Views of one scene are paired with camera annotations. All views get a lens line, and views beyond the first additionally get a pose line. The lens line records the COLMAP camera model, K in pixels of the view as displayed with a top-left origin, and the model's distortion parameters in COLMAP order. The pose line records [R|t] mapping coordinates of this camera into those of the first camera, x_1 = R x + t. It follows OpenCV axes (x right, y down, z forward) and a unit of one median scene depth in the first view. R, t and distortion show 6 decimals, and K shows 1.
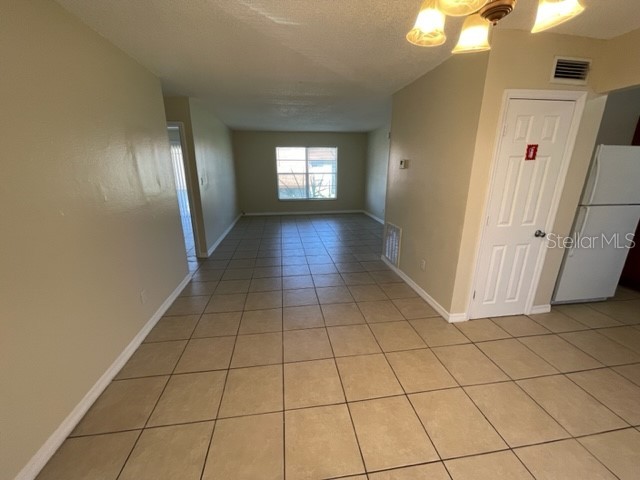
lens RADIAL K [[258.7, 0, 319.7], [0, 258.7, 234.5], [0, 0, 1]] dist [-0.001300, -0.000136]
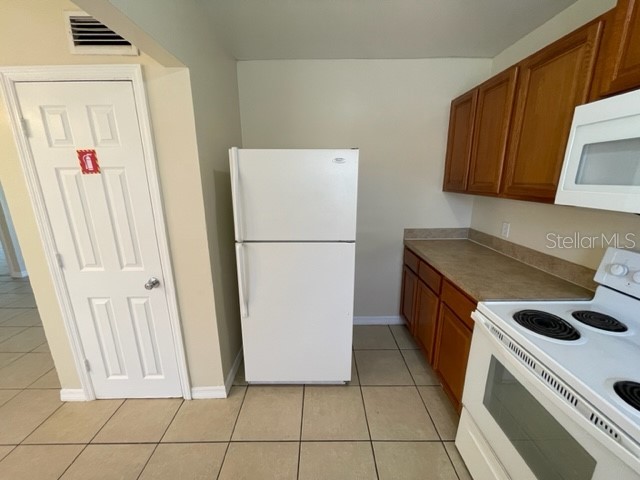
lens RADIAL K [[258.7, 0, 319.5], [0, 258.7, 241.3], [0, 0, 1]] dist [-0.001300, -0.000136]
pose [[0.989730, 0.025797, -0.140604, 1.504337], [-0.031298, 0.998823, -0.037053, -0.109303], [0.139483, 0.041074, 0.989372, 0.438556]]
